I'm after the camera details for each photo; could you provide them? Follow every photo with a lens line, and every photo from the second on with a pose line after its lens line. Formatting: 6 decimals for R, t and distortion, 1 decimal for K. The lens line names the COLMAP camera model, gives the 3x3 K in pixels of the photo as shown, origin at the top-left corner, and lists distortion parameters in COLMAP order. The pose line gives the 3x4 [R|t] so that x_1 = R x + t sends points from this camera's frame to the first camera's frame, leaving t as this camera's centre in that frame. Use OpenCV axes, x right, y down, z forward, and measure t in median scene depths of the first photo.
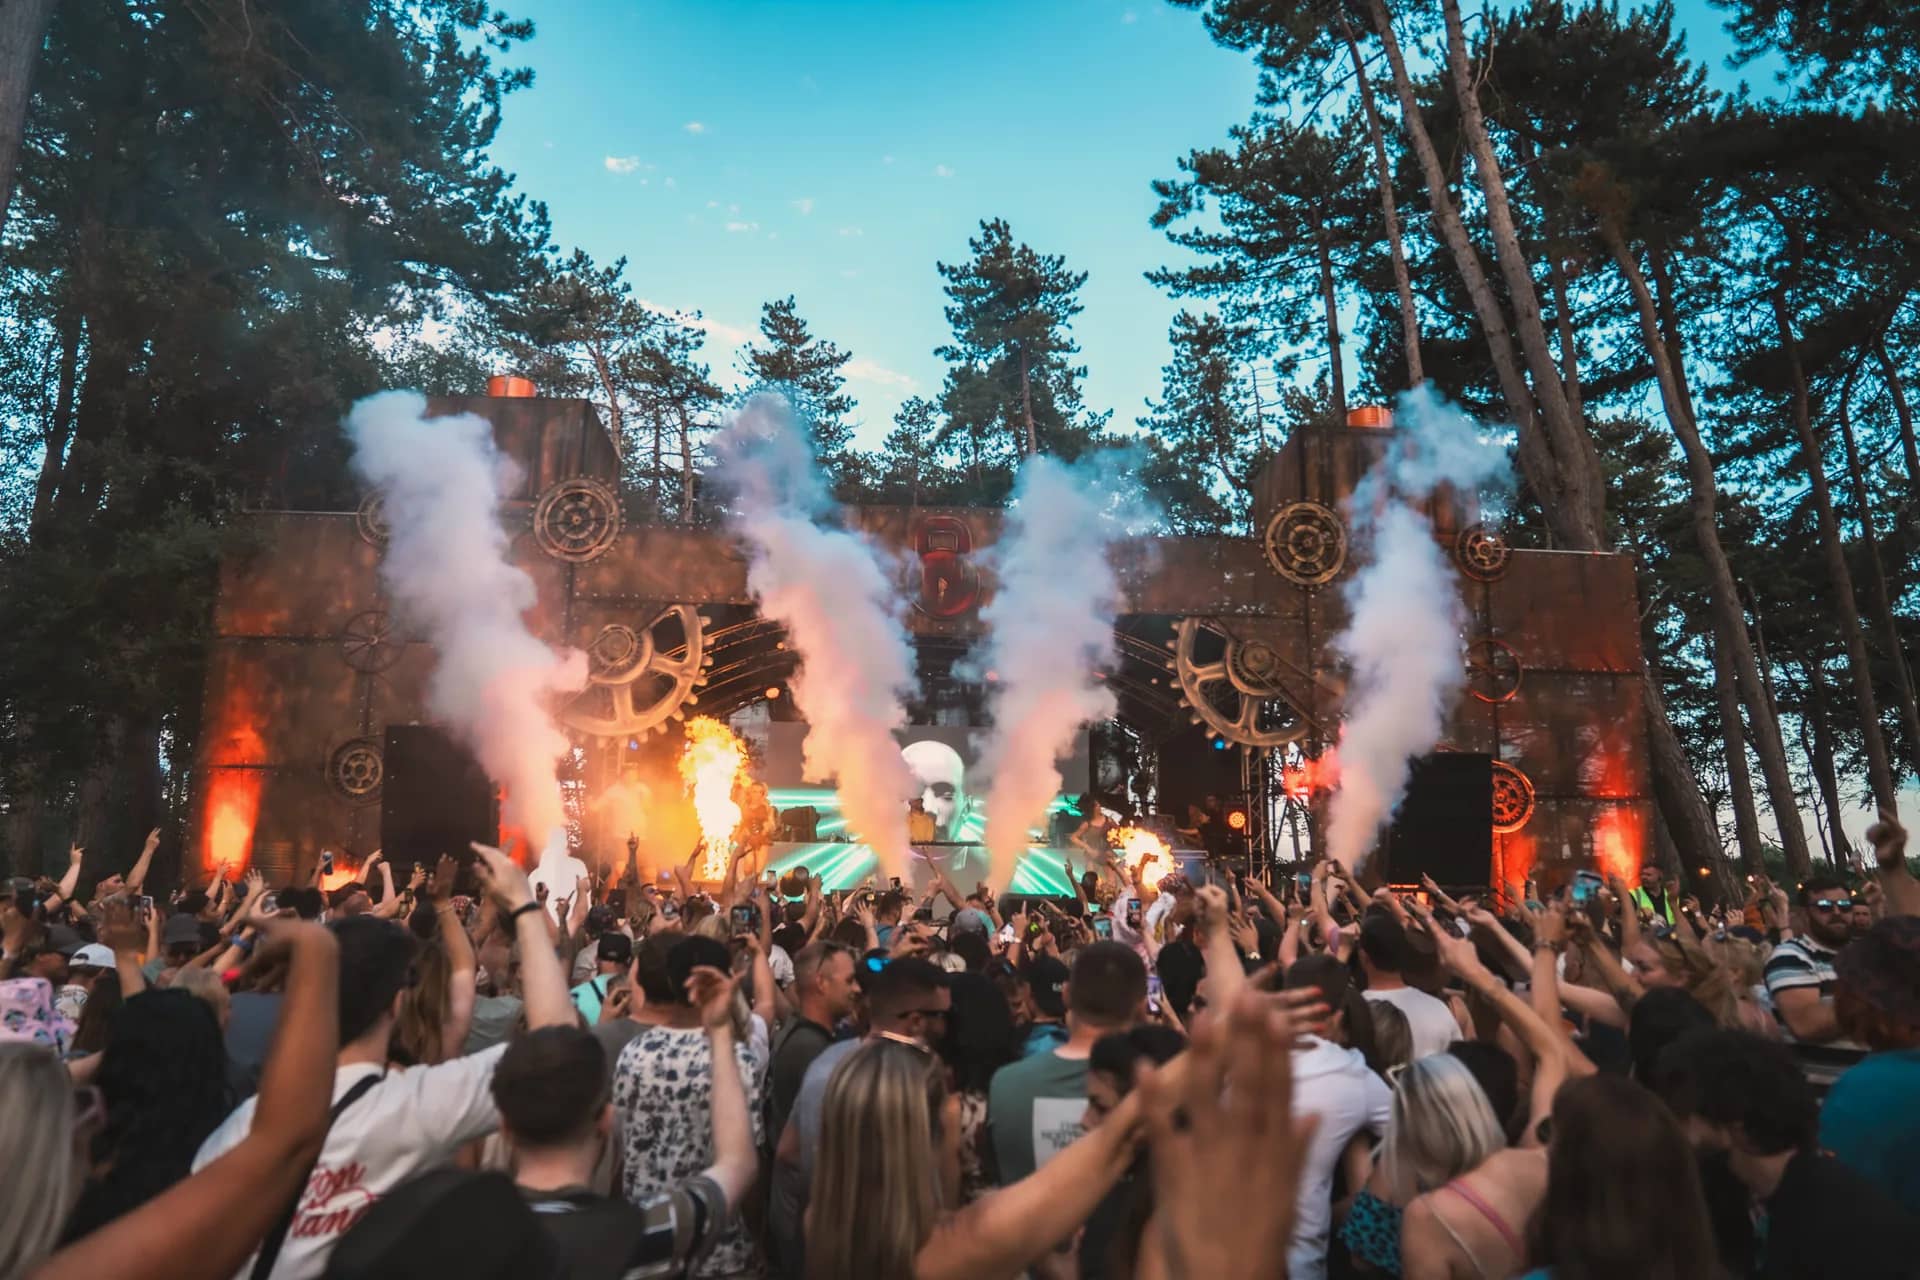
lens RADIAL K [[1454.3, 0, 950.6], [0, 1454.3, 632.2], [0, 0, 1]] dist [-0.069999, 0.001925]
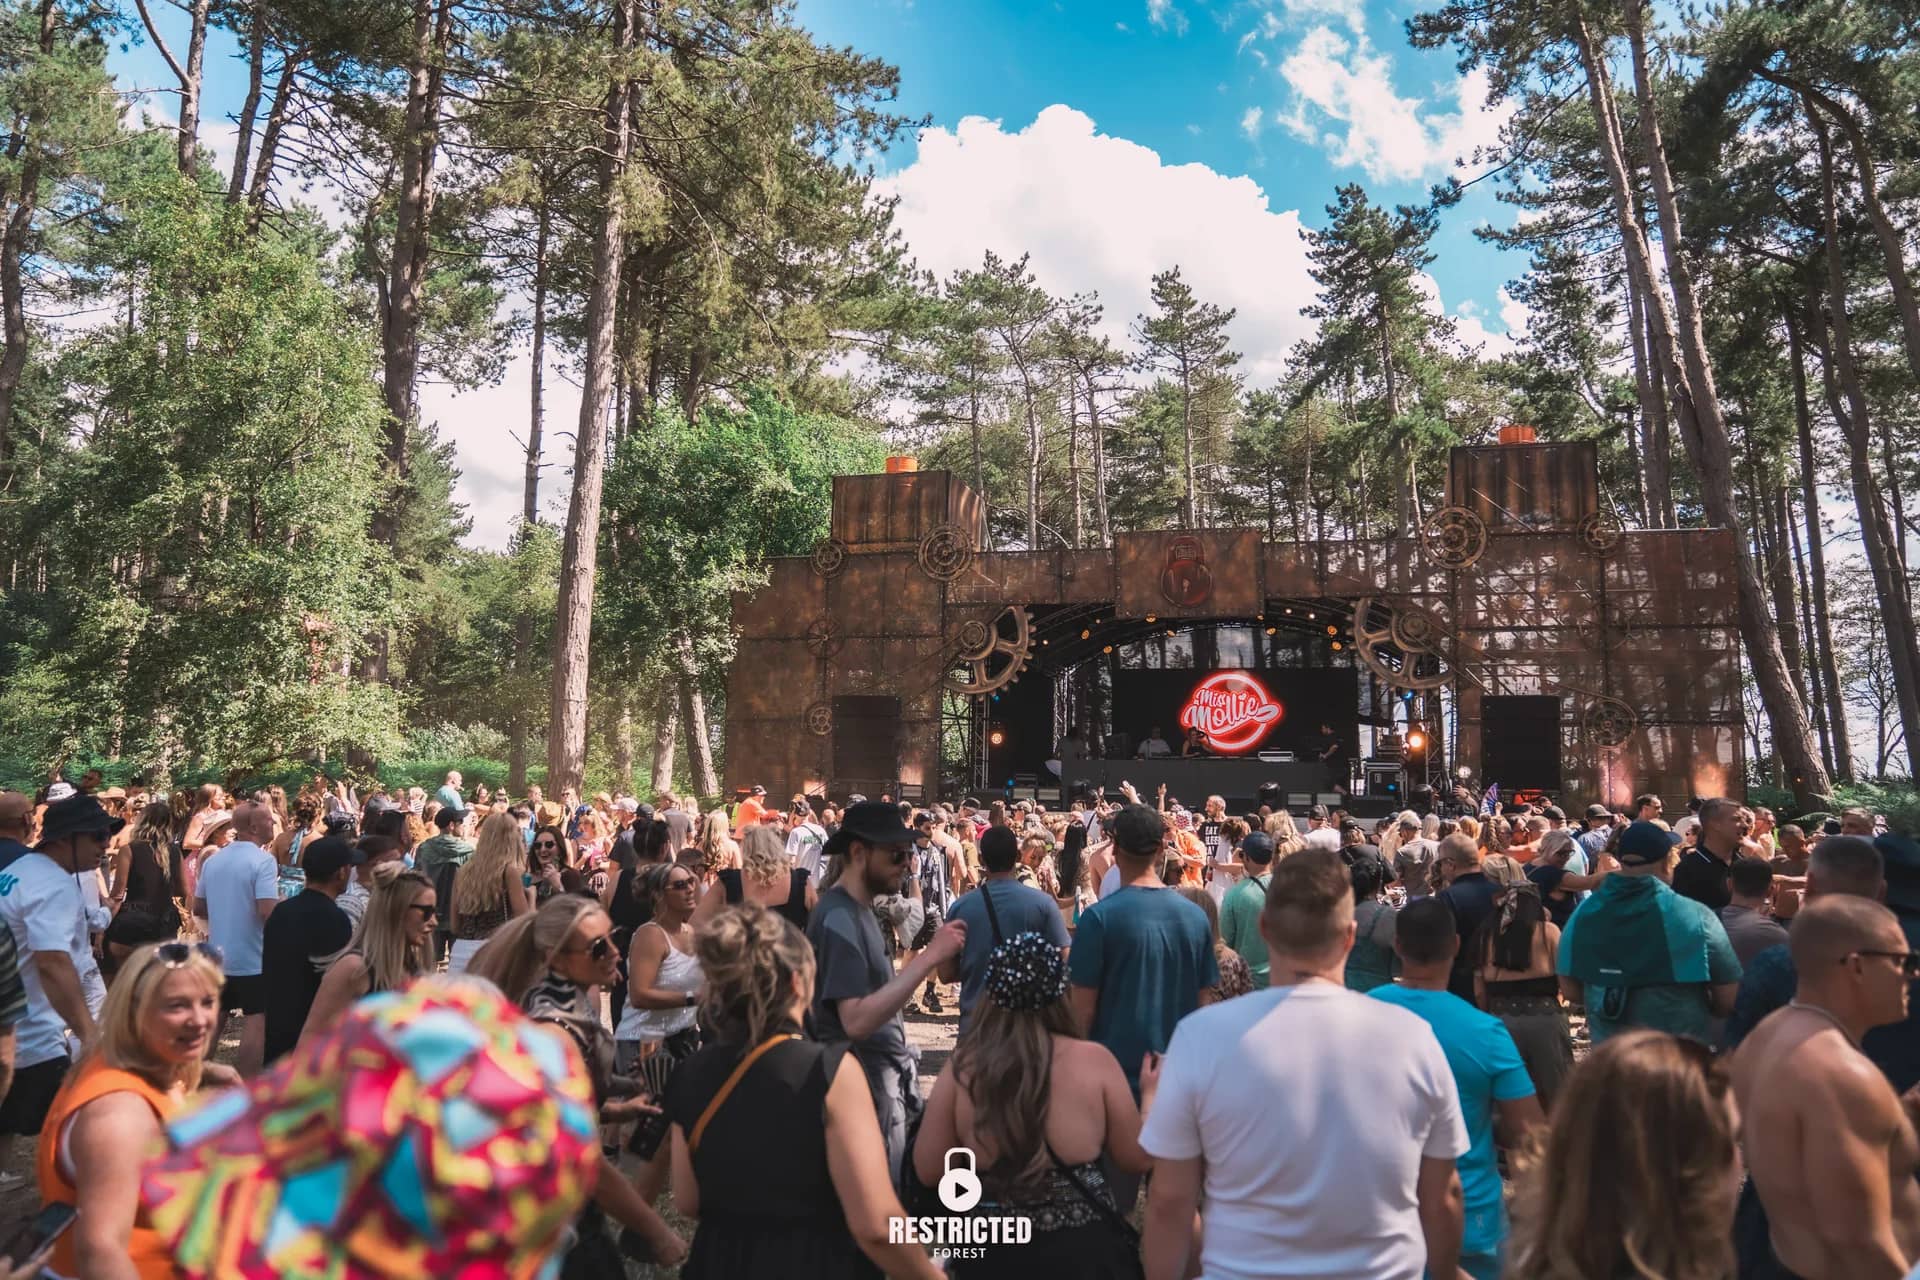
lens RADIAL K [[1439.0, 0, 966.2], [0, 1439.0, 638.9], [0, 0, 1]] dist [0.006943, 0.002219]
pose [[0.950924, -0.039732, -0.306864, 0.088207], [0.061169, 0.996289, 0.060557, -0.030640], [0.303320, -0.076355, 0.949825, -0.173074]]
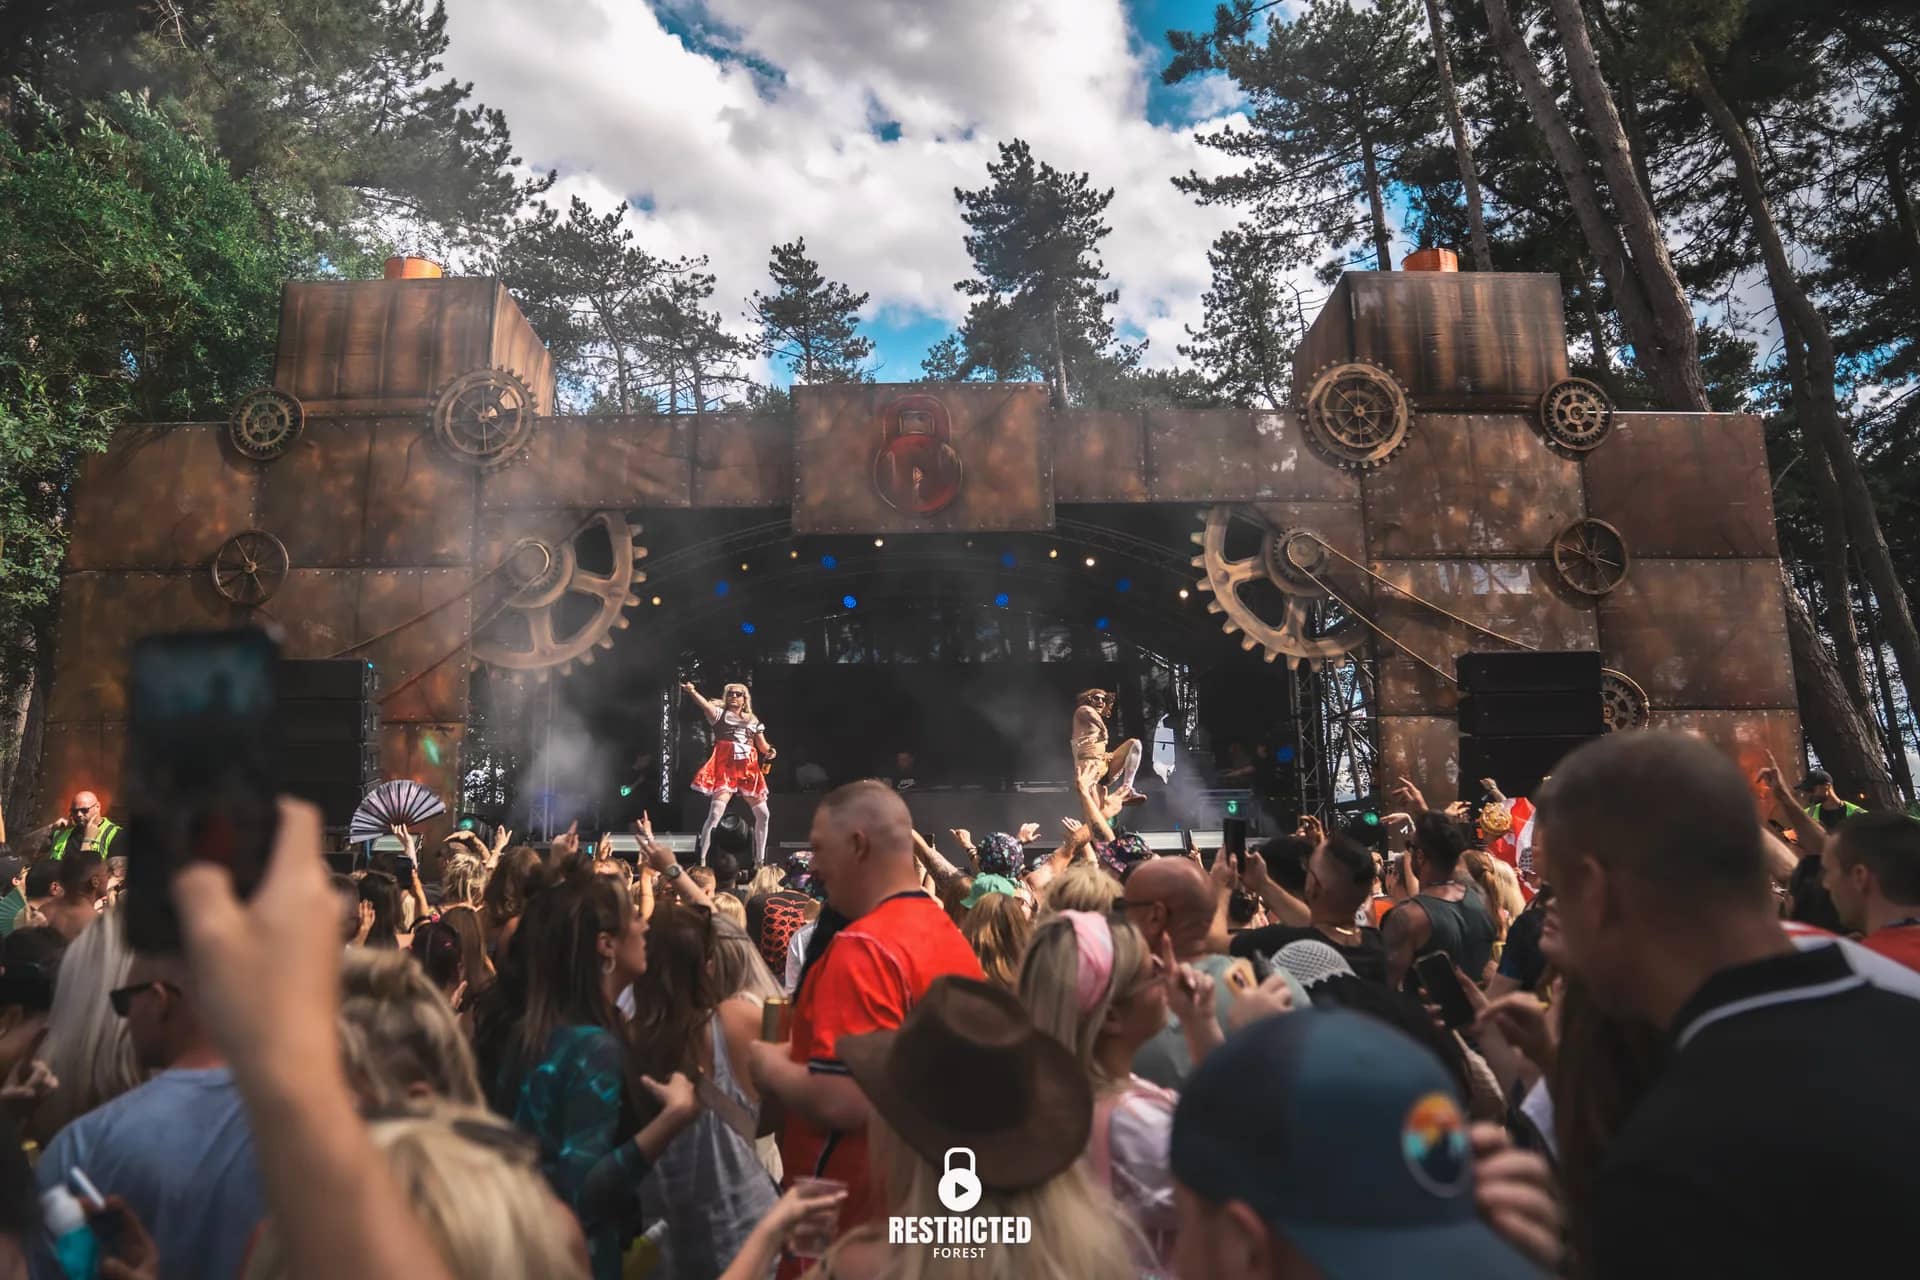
lens RADIAL K [[1476.0, 0, 961.9], [0, 1476.0, 610.4], [0, 0, 1]] dist [-0.151144, 0.221246]
pose [[0.998956, -0.035387, -0.028882, 0.016060], [0.035514, 0.999362, 0.003866, 0.016372], [0.028727, -0.004888, 0.999575, 0.062769]]
